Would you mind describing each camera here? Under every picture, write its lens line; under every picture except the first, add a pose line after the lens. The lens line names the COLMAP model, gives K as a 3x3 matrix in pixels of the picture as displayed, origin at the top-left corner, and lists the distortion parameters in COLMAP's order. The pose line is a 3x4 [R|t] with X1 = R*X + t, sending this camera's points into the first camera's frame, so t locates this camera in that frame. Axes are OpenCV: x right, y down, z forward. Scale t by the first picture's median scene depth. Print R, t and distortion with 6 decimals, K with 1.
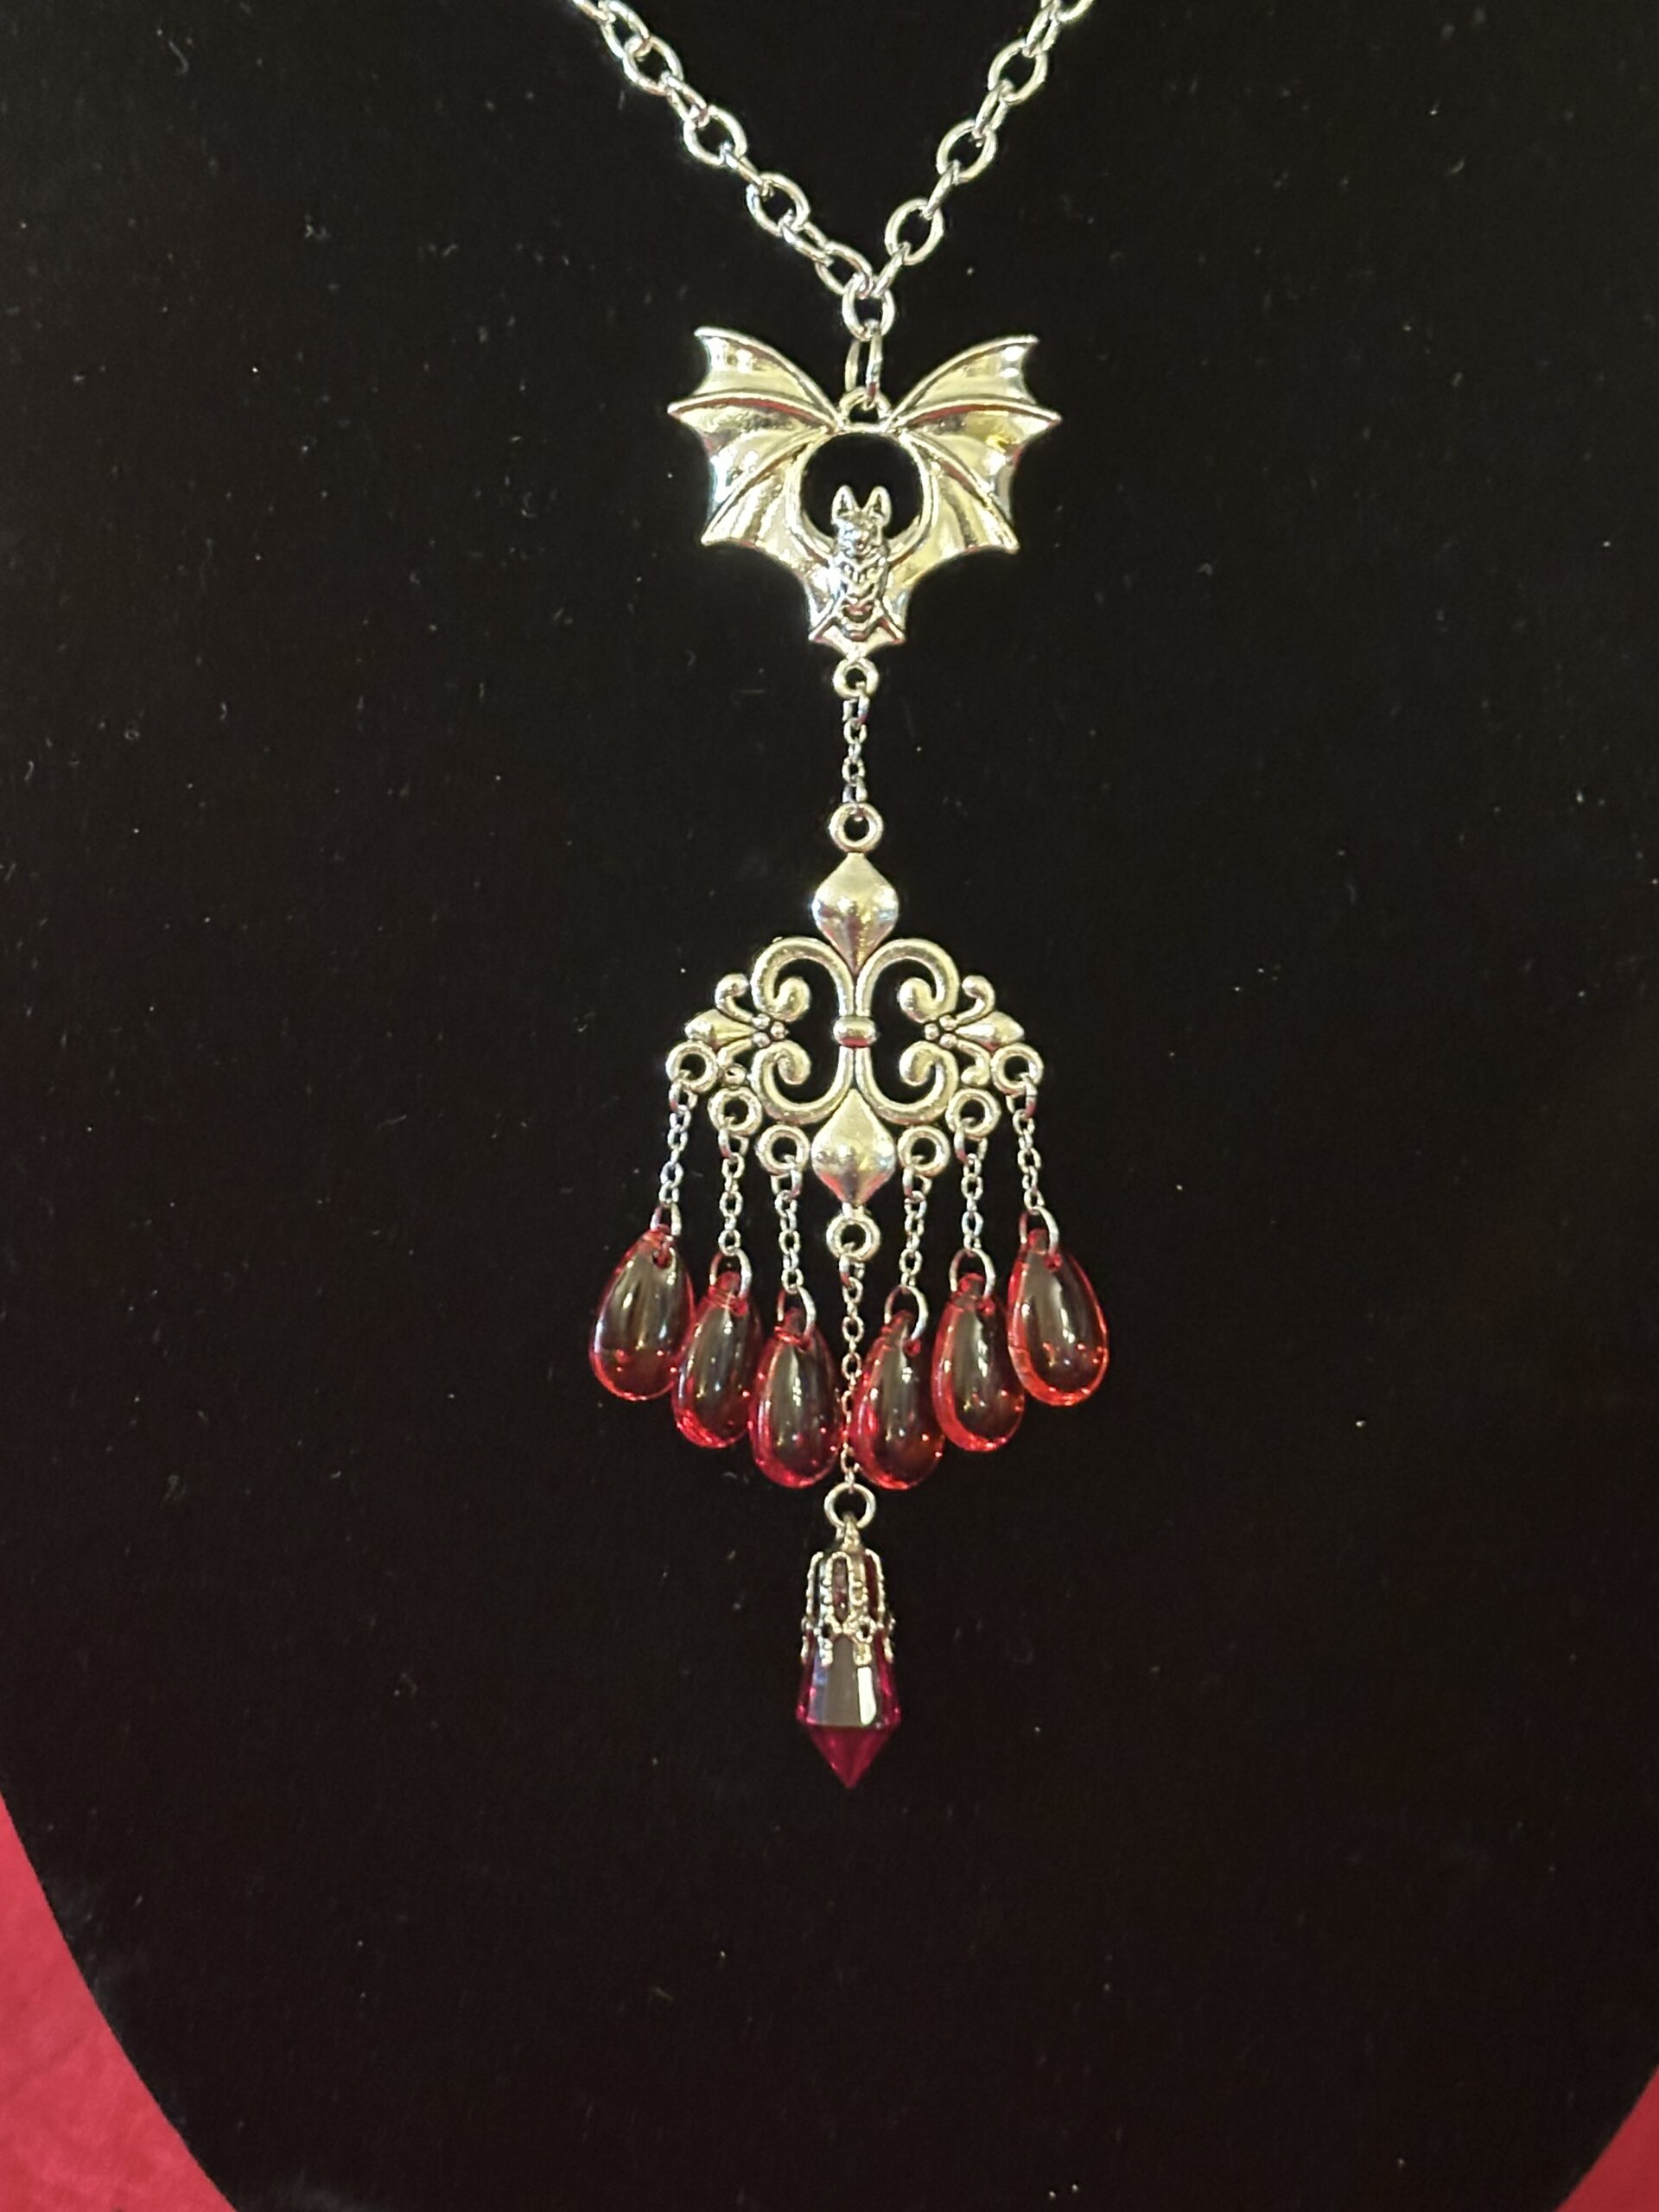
lens RADIAL K [[4432.4, 0, 789.1], [0, 4432.4, 1119.5], [0, 0, 1]] dist [0.161765, 0.000000]
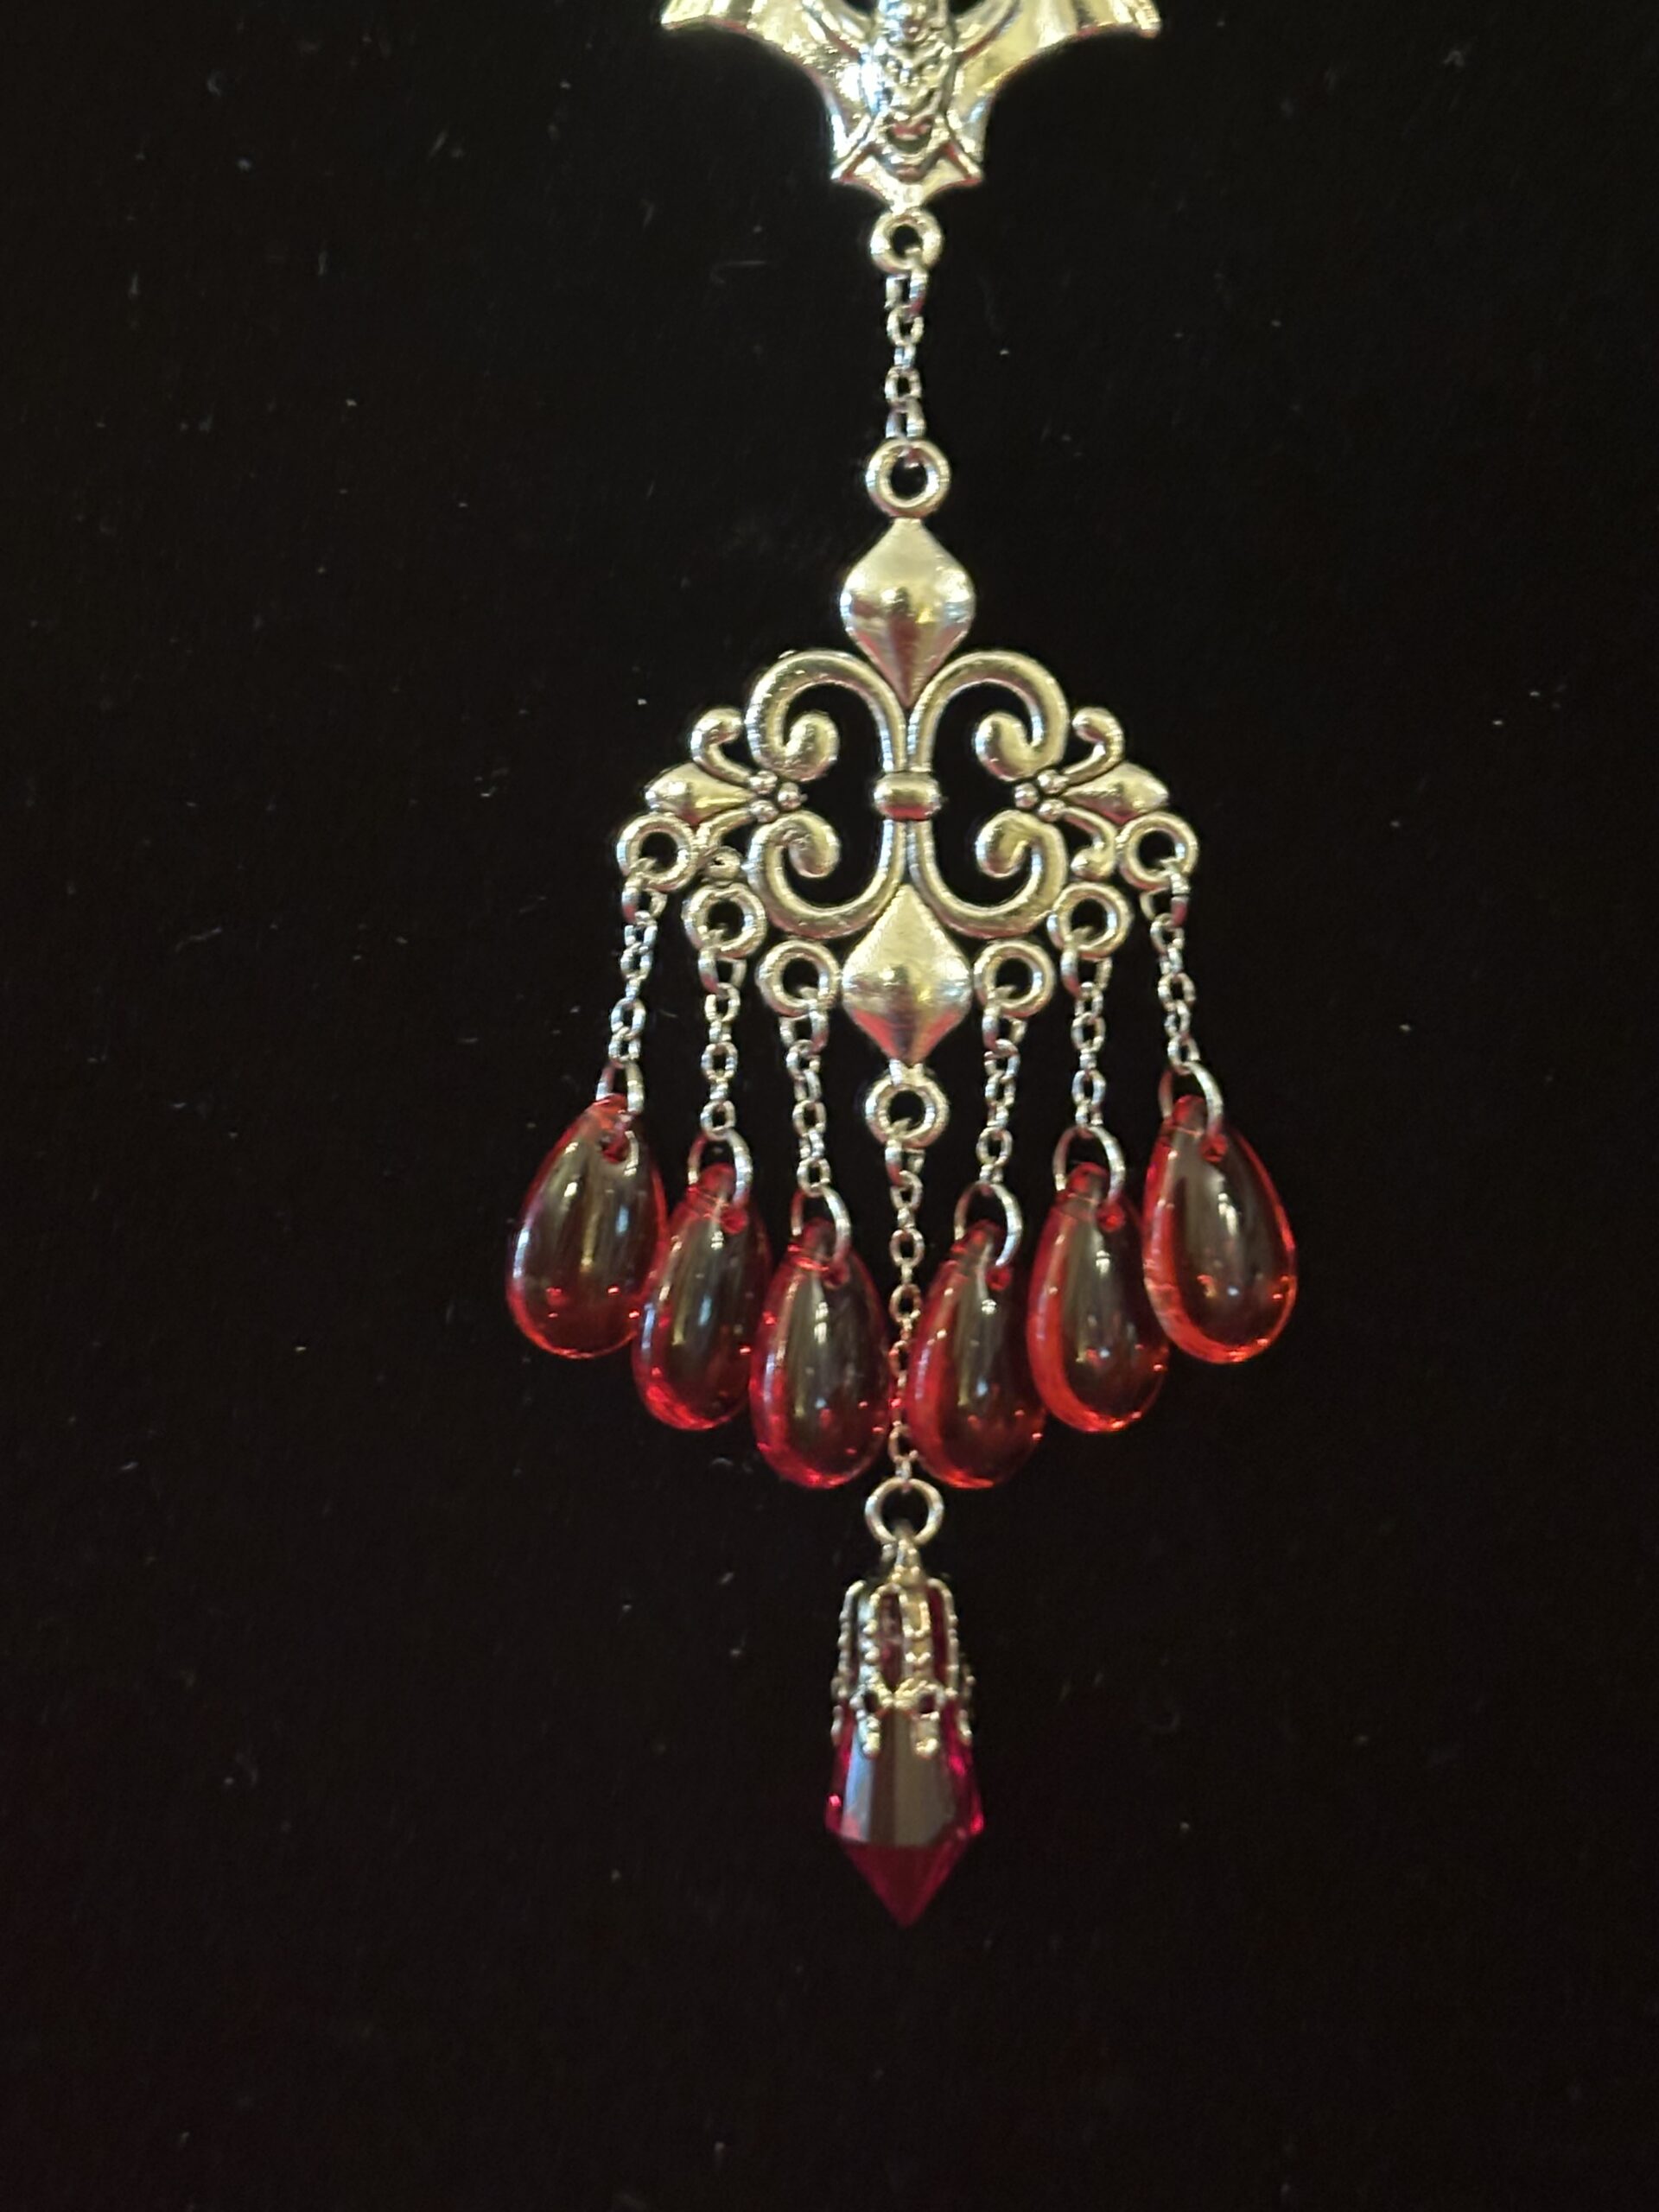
lens RADIAL K [[4432.4, 0, 806.5], [0, 4432.4, 1091.2], [0, 0, 1]] dist [0.161765, 0.000000]
pose [[0.999955, -0.007996, -0.005070, 0.003018], [0.008427, 0.995766, 0.091541, -0.036241], [0.004316, -0.091579, 0.995788, 0.348515]]
